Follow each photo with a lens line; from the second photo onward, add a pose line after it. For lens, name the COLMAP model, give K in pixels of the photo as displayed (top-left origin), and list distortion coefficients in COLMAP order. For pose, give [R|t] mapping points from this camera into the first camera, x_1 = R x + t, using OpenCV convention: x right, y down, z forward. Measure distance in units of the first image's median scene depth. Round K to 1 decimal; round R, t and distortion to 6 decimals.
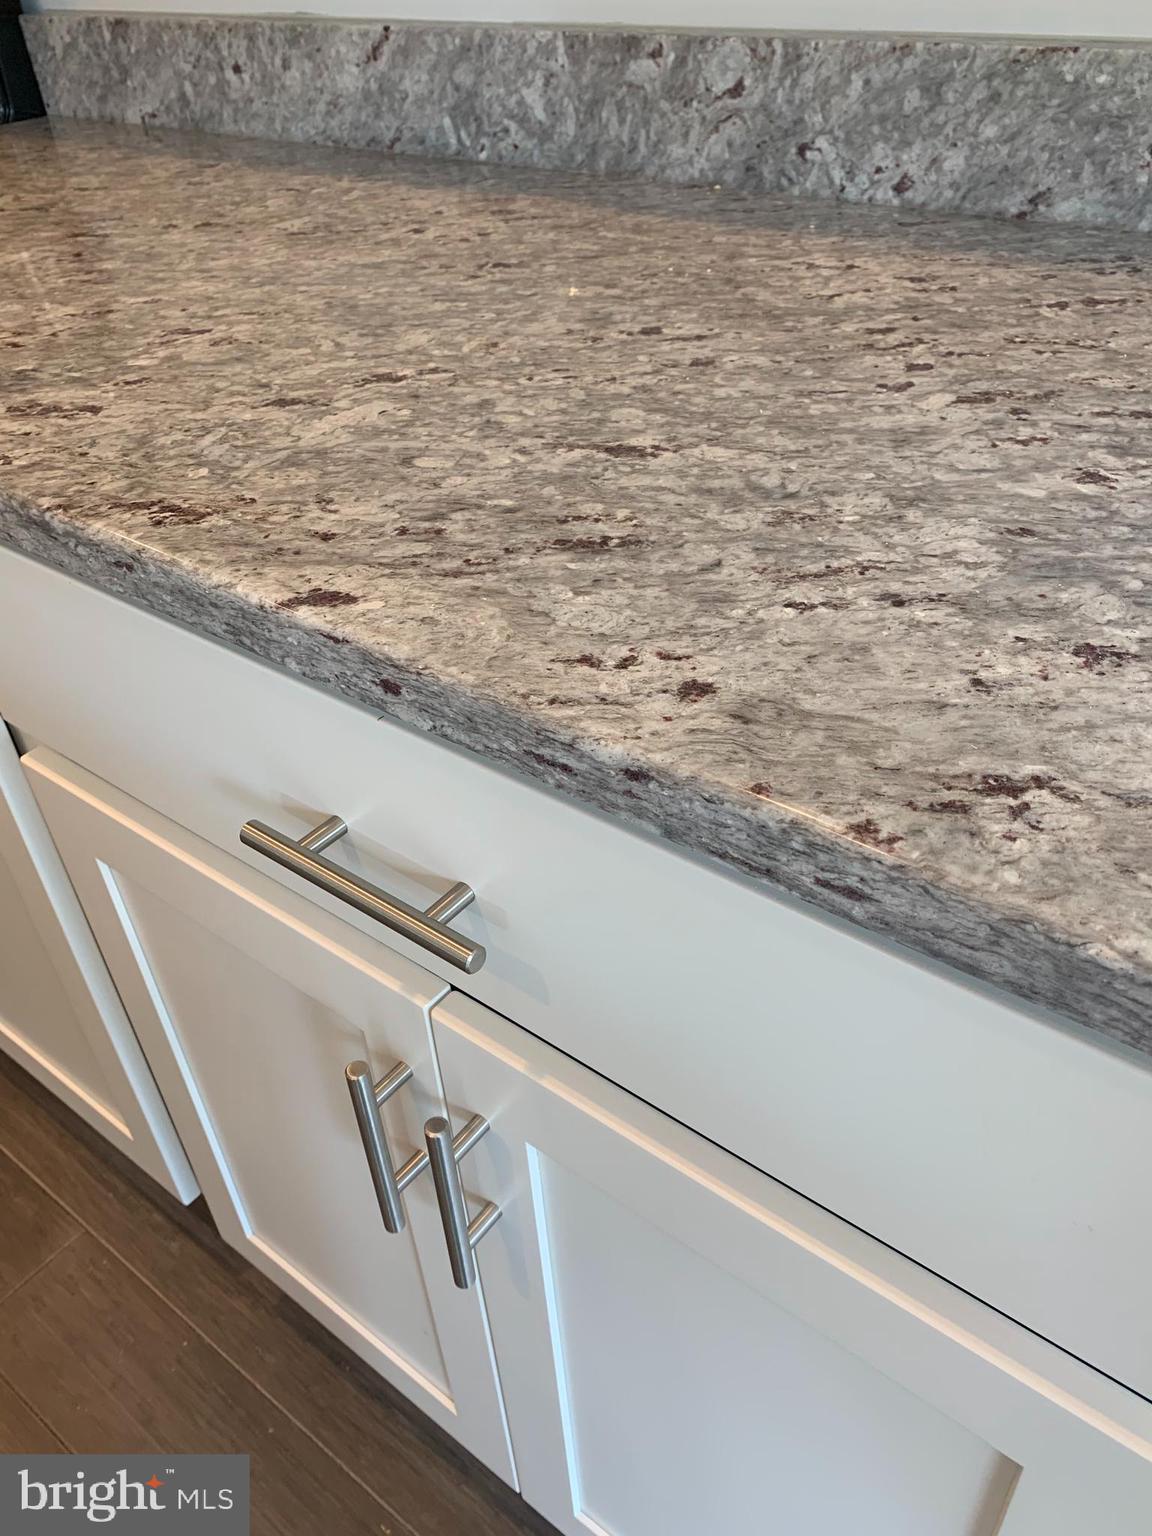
lens RADIAL K [[1178.1, 0, 578.4], [0, 1178.1, 767.3], [0, 0, 1]] dist [0.008759, -0.033905]
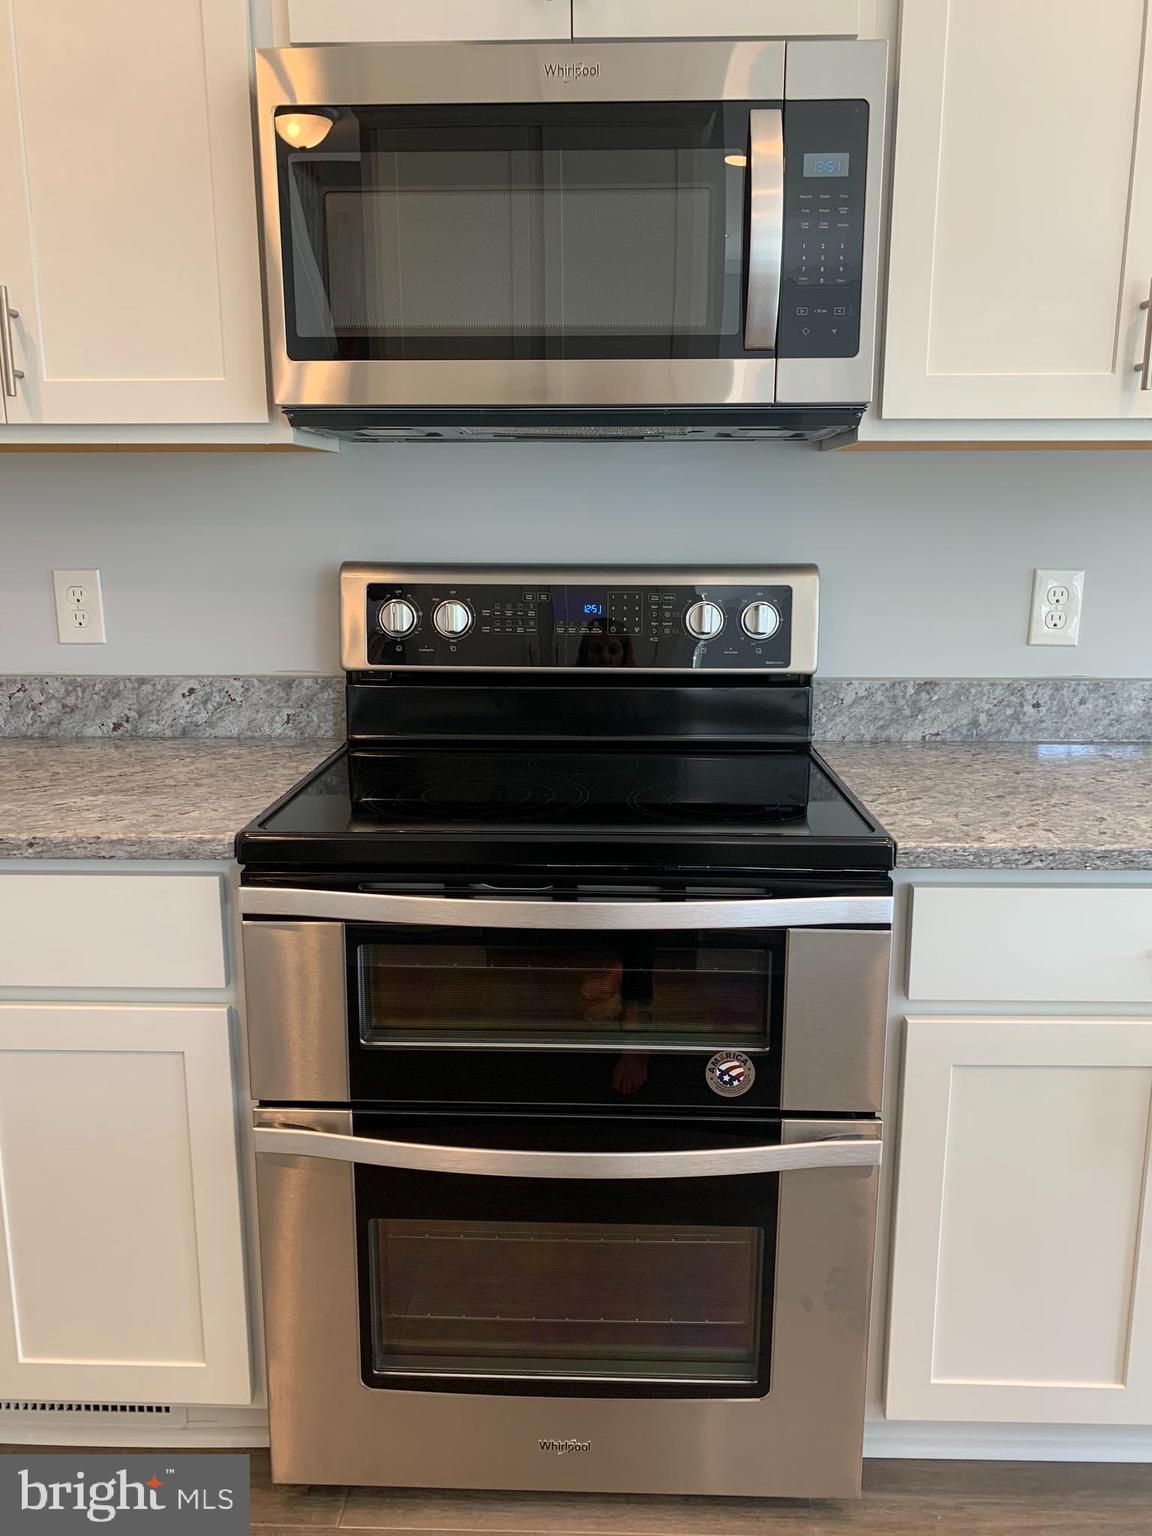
lens RADIAL K [[1178.1, 0, 576.4], [0, 1178.1, 771.4], [0, 0, 1]] dist [0.008759, -0.033905]
pose [[0.810422, -0.072235, 0.581376, -1.805062], [0.330437, 0.875812, -0.351802, -0.126328], [-0.483764, 0.477216, 0.733647, 0.110160]]
